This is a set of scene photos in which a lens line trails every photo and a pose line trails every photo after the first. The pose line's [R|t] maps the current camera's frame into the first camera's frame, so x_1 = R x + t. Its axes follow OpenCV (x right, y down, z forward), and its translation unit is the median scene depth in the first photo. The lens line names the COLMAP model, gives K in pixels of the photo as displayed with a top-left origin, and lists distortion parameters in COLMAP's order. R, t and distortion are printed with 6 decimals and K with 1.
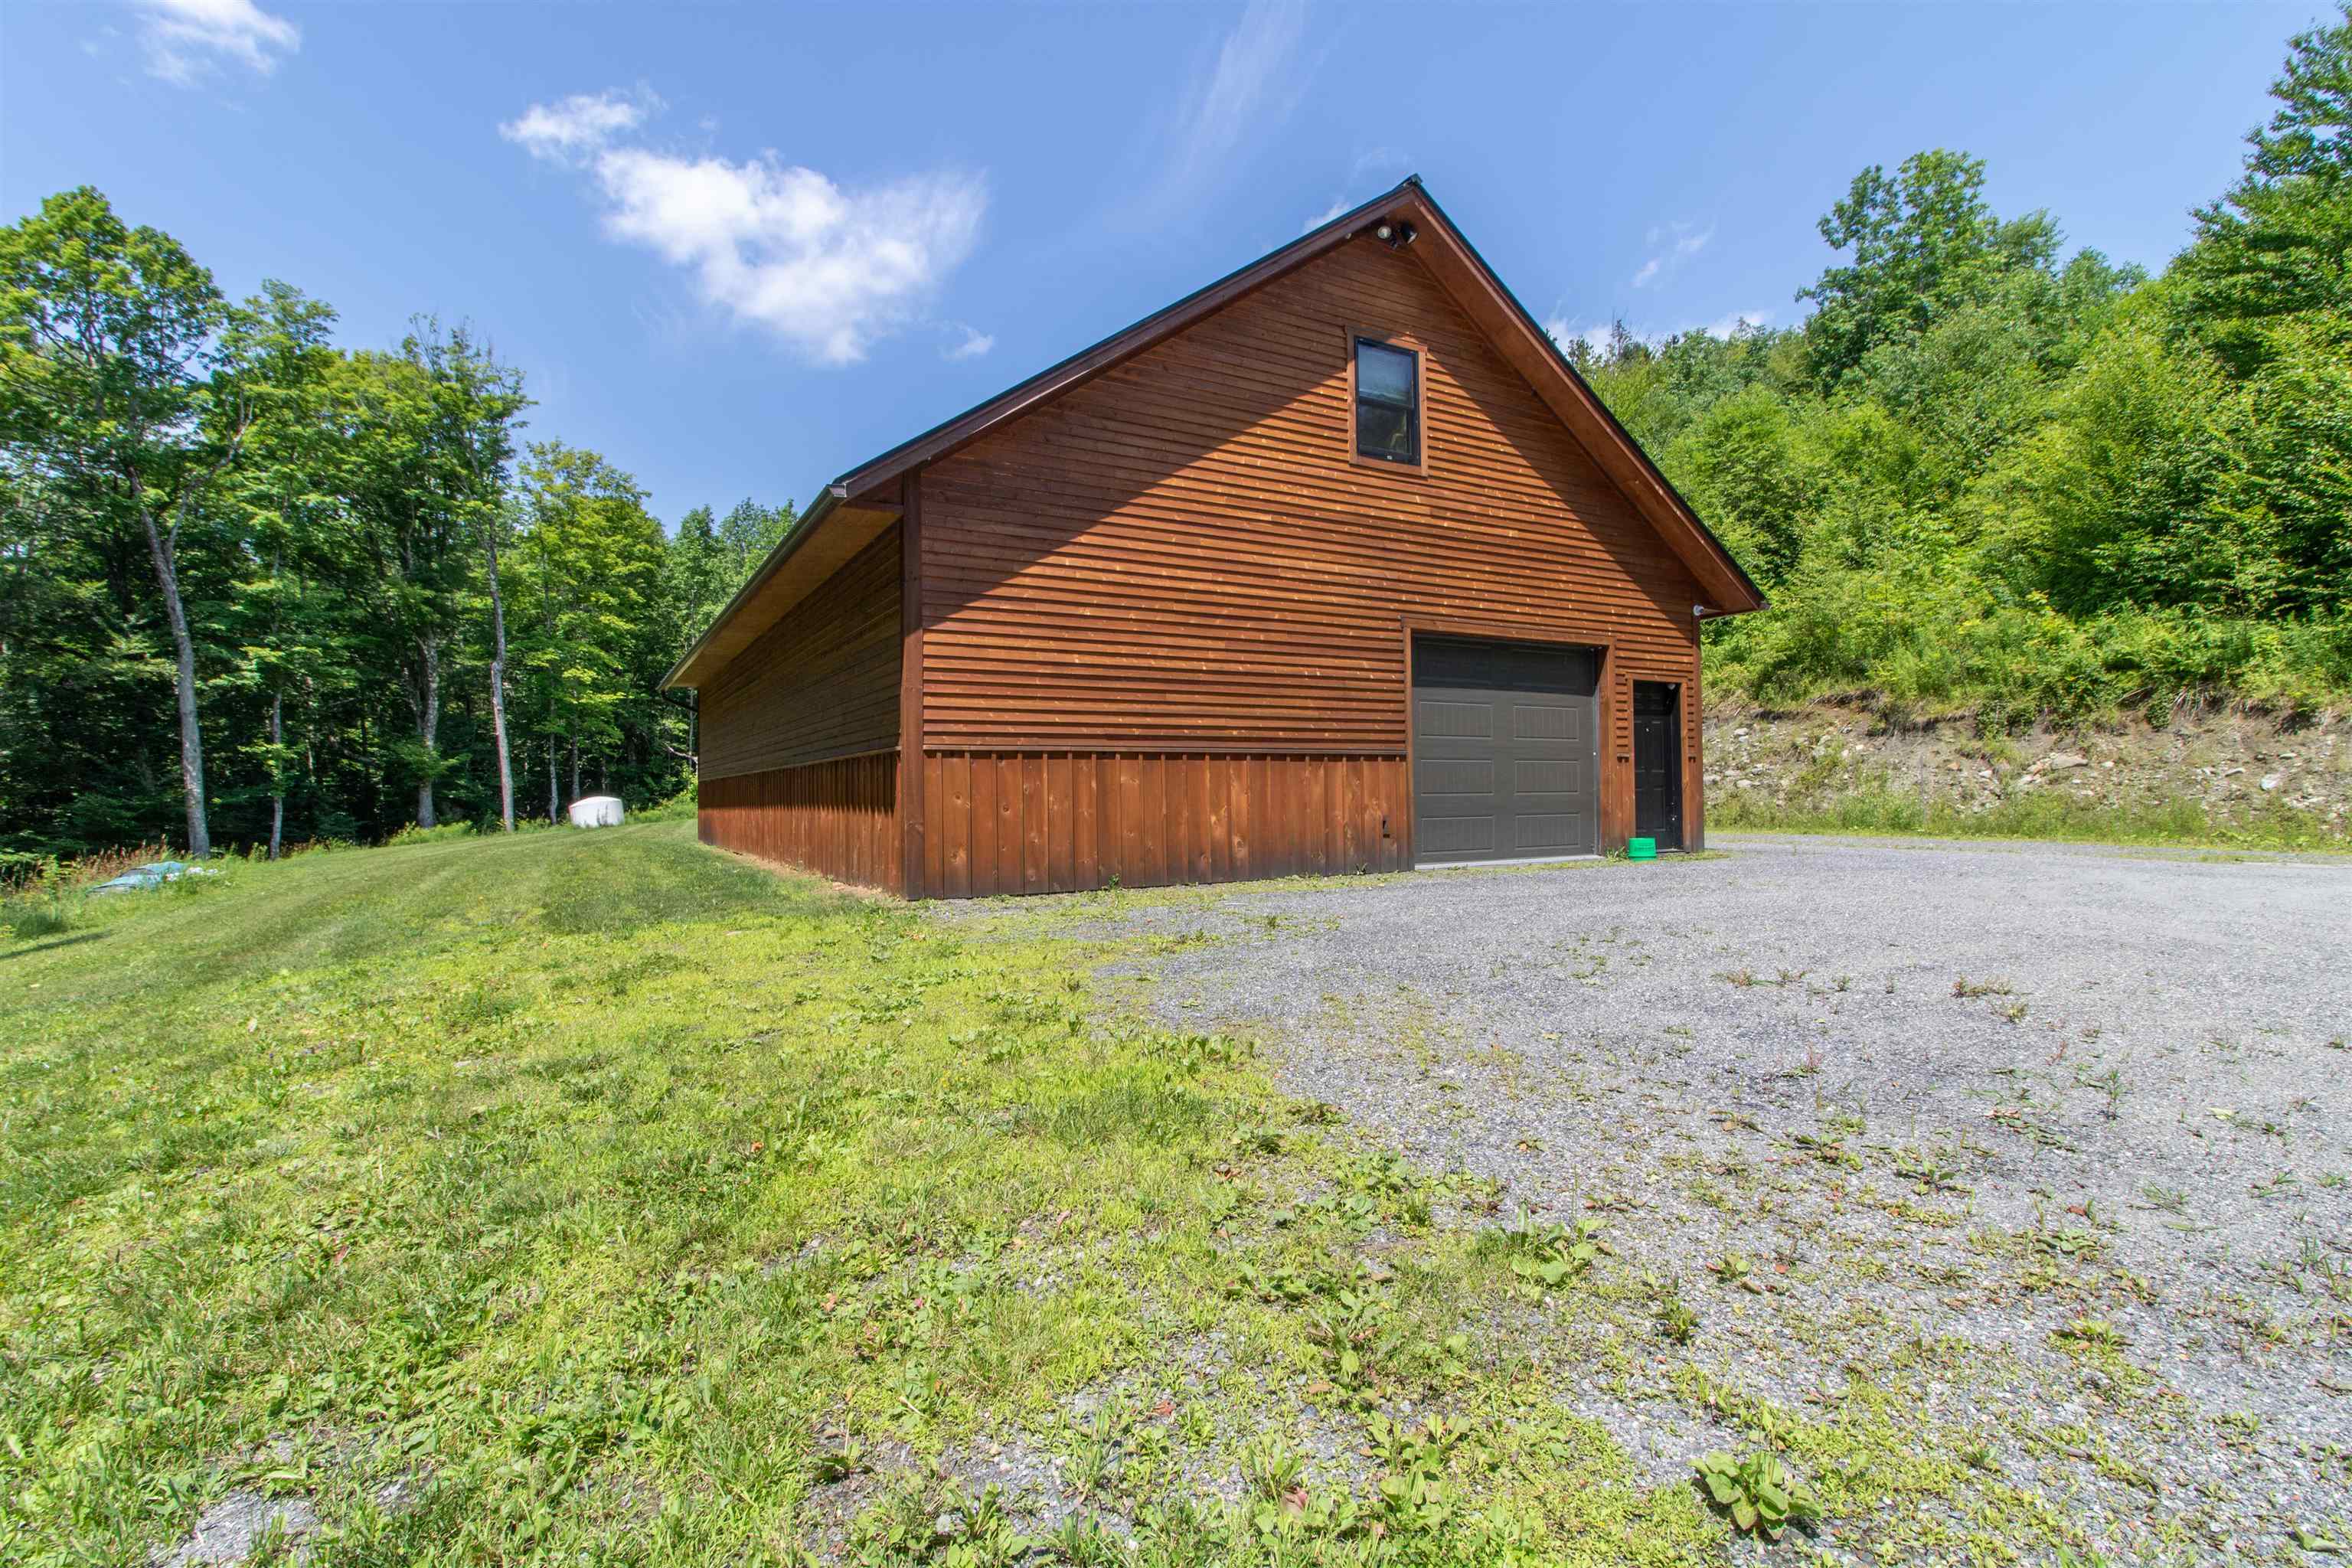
lens RADIAL K [[1084.4, 0, 1174.7], [0, 1084.4, 782.2], [0, 0, 1]] dist [-0.000961, 0.002208]
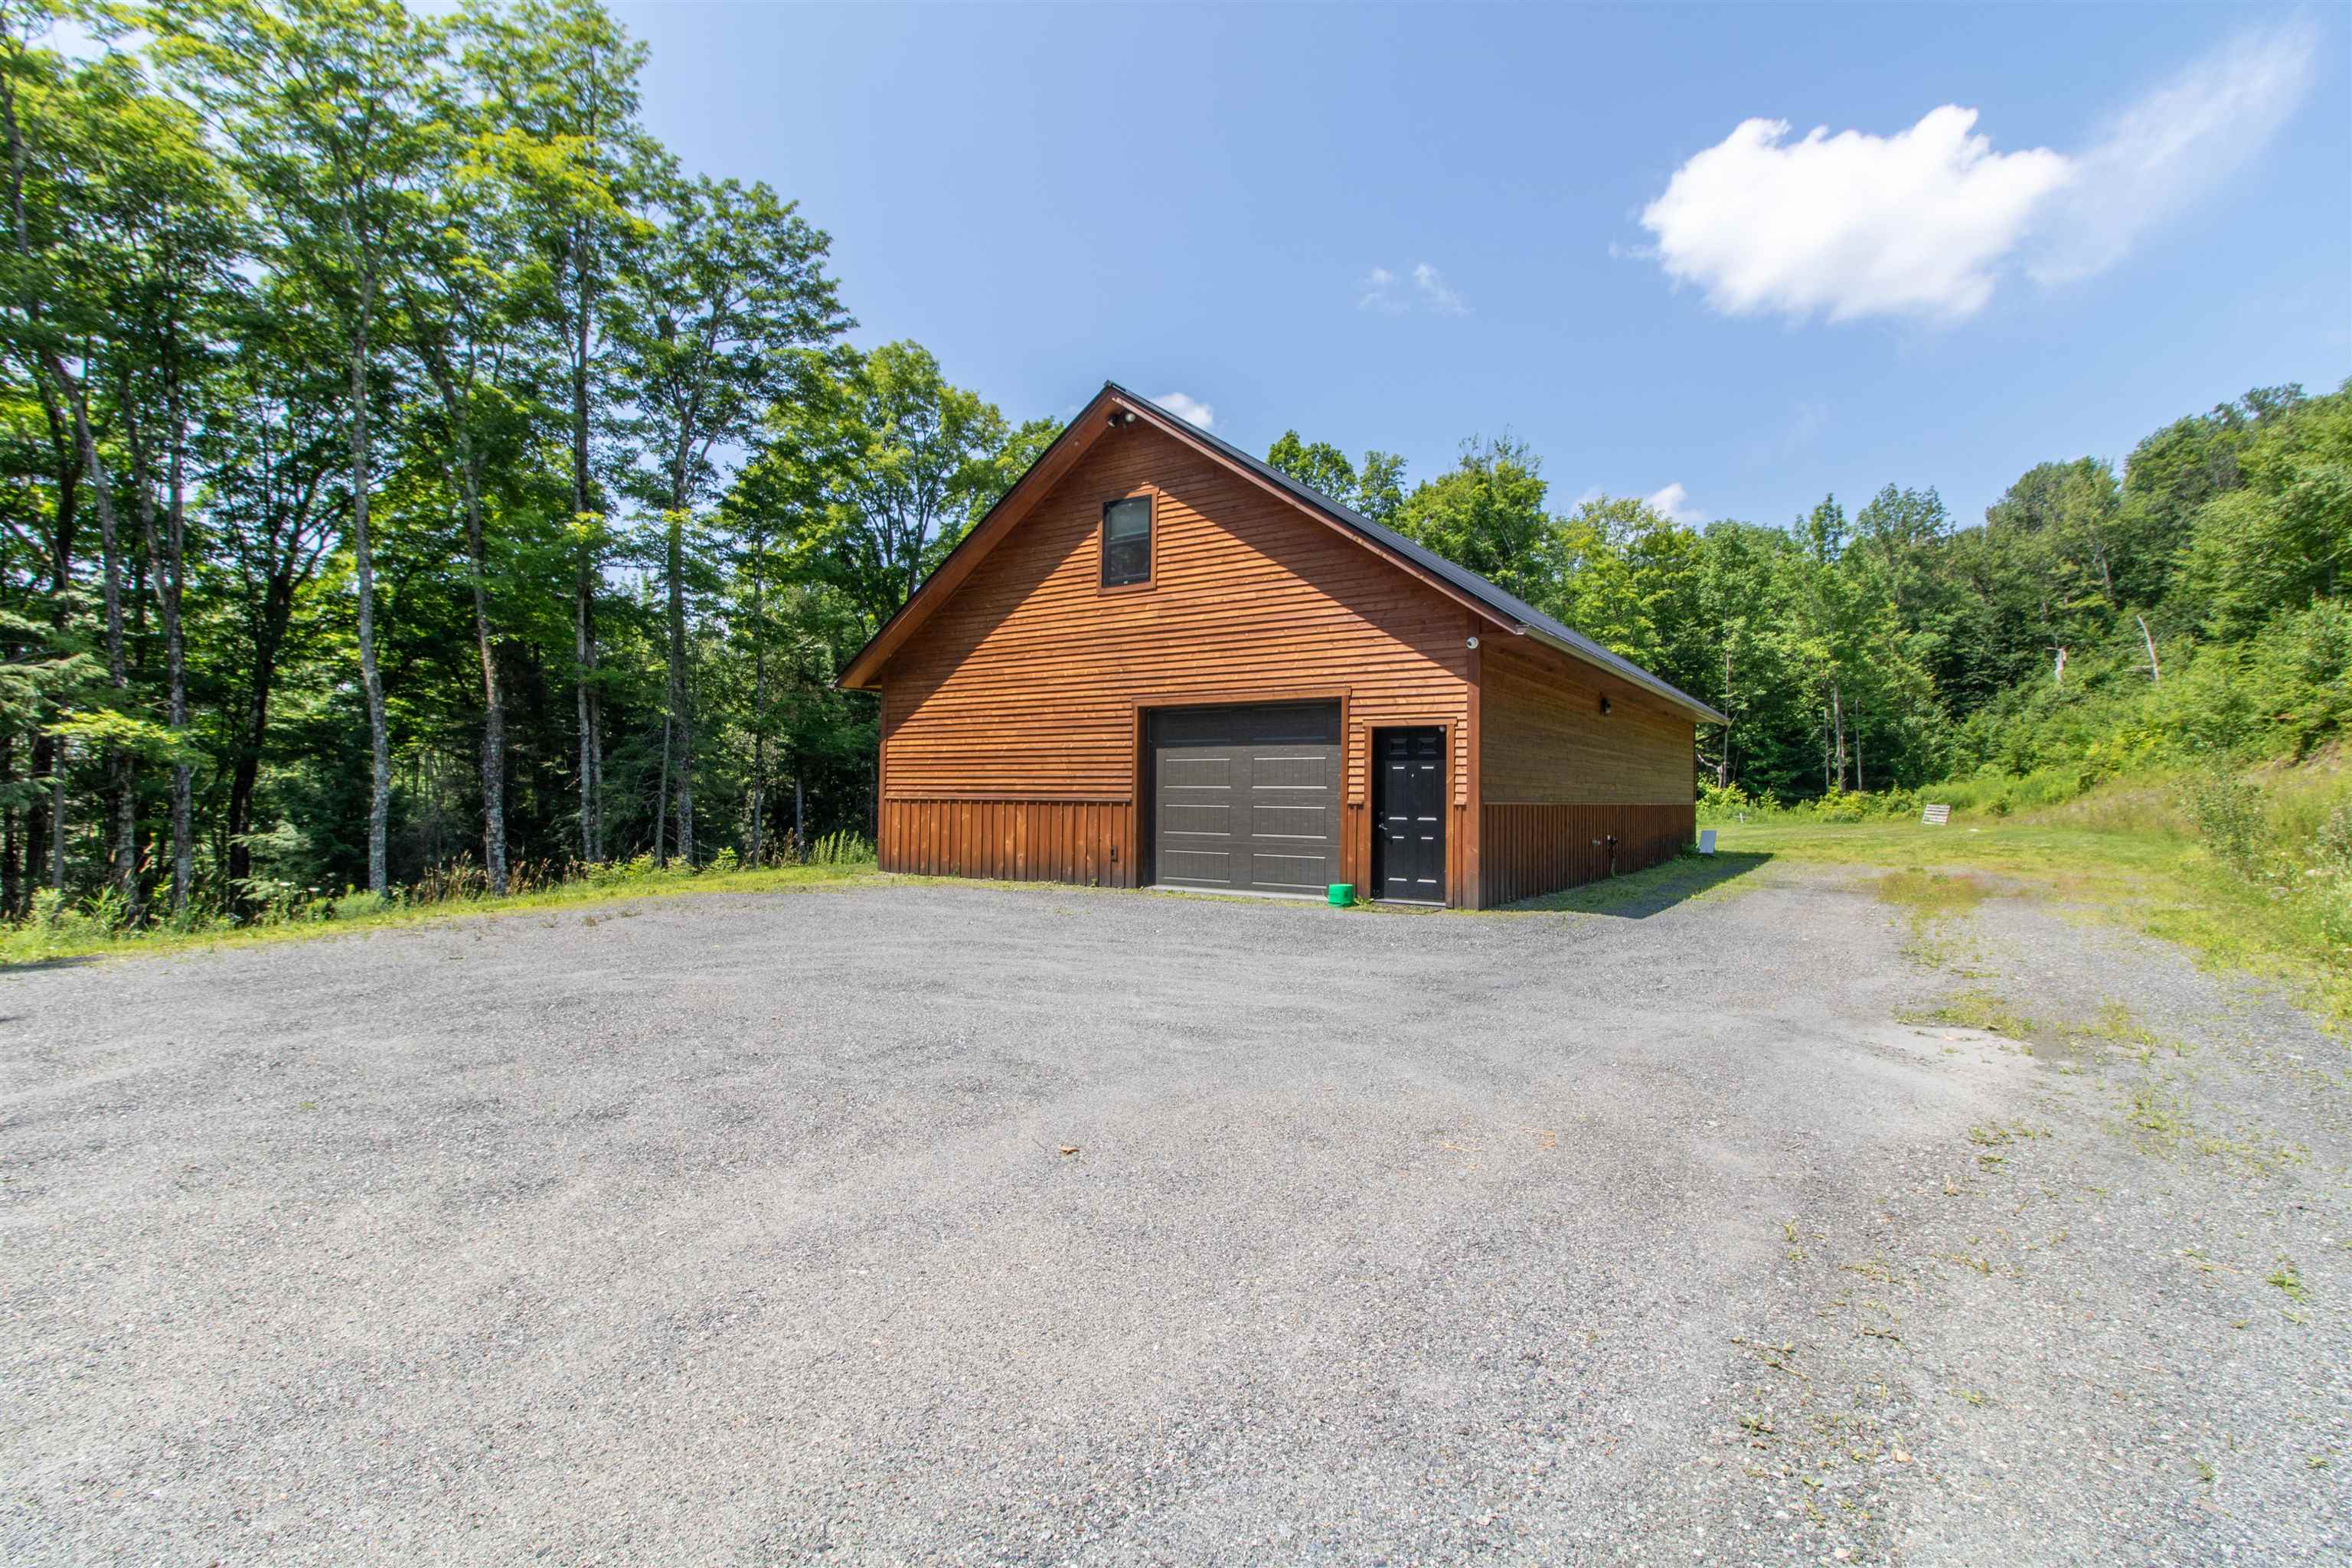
lens RADIAL K [[1084.4, 0, 1172.3], [0, 1084.4, 787.7], [0, 0, 1]] dist [-0.000961, 0.002208]
pose [[0.423853, 0.008231, -0.905693, 1.510353], [-0.003808, 0.999966, 0.007306, -0.054491], [0.905723, 0.000352, 0.423870, 0.492281]]
